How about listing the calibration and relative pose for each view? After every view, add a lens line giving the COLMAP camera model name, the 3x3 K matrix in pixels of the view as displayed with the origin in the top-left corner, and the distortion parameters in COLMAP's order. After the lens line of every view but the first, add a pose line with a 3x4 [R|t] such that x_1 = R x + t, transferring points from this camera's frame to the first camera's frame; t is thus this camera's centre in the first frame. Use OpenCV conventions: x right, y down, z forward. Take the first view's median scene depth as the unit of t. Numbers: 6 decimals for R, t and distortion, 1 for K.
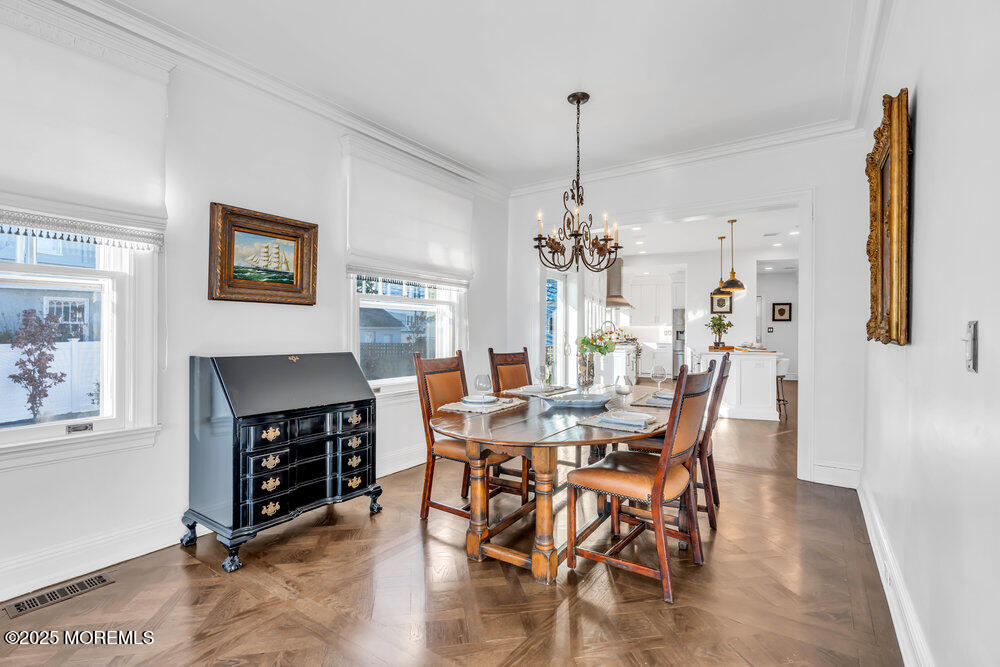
lens RADIAL K [[452.4, 0, 506.0], [0, 452.4, 332.6], [0, 0, 1]] dist [-0.007722, 0.001230]
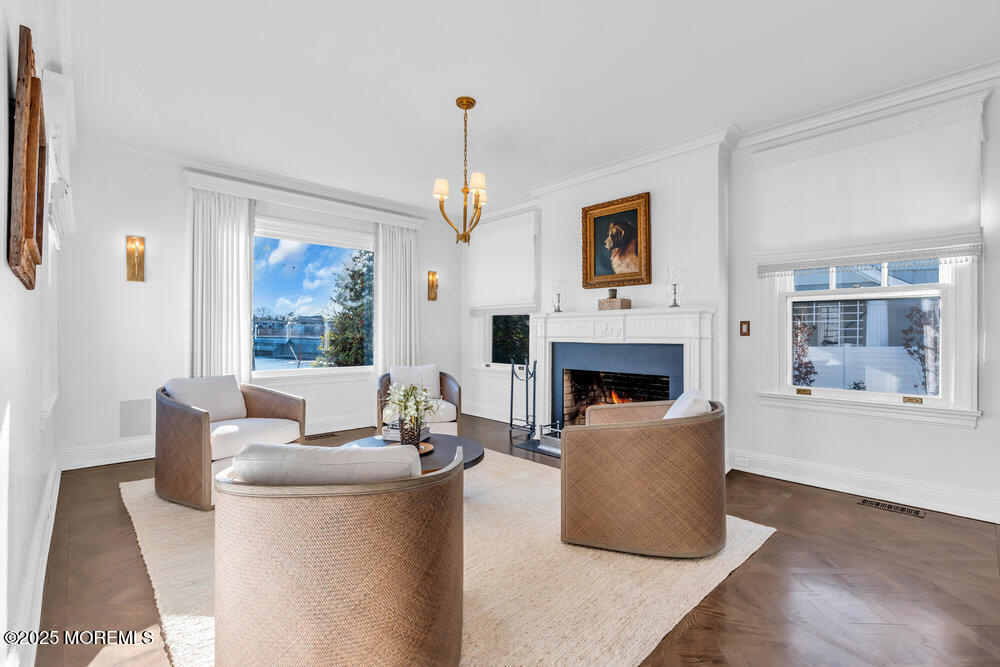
lens RADIAL K [[452.4, 0, 502.5], [0, 452.4, 332.3], [0, 0, 1]] dist [-0.007722, 0.001230]
pose [[-0.219449, -0.004453, -0.975614, 0.547916], [-0.003120, 0.999988, -0.003862, 0.010190], [0.975619, 0.002197, -0.219460, 0.057667]]
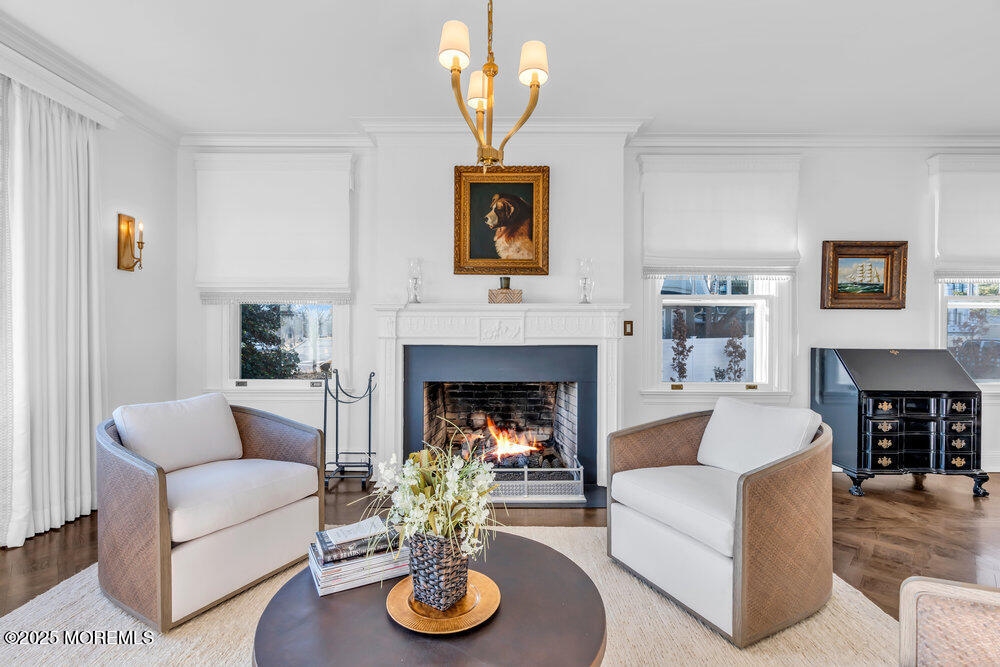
lens RADIAL K [[452.4, 0, 492.4], [0, 452.4, 335.2], [0, 0, 1]] dist [-0.007722, 0.001230]
pose [[0.557900, 0.004853, -0.829894, -0.050903], [-0.003113, 0.999988, 0.003755, 0.007855], [0.829903, 0.000489, 0.557908, -0.643405]]
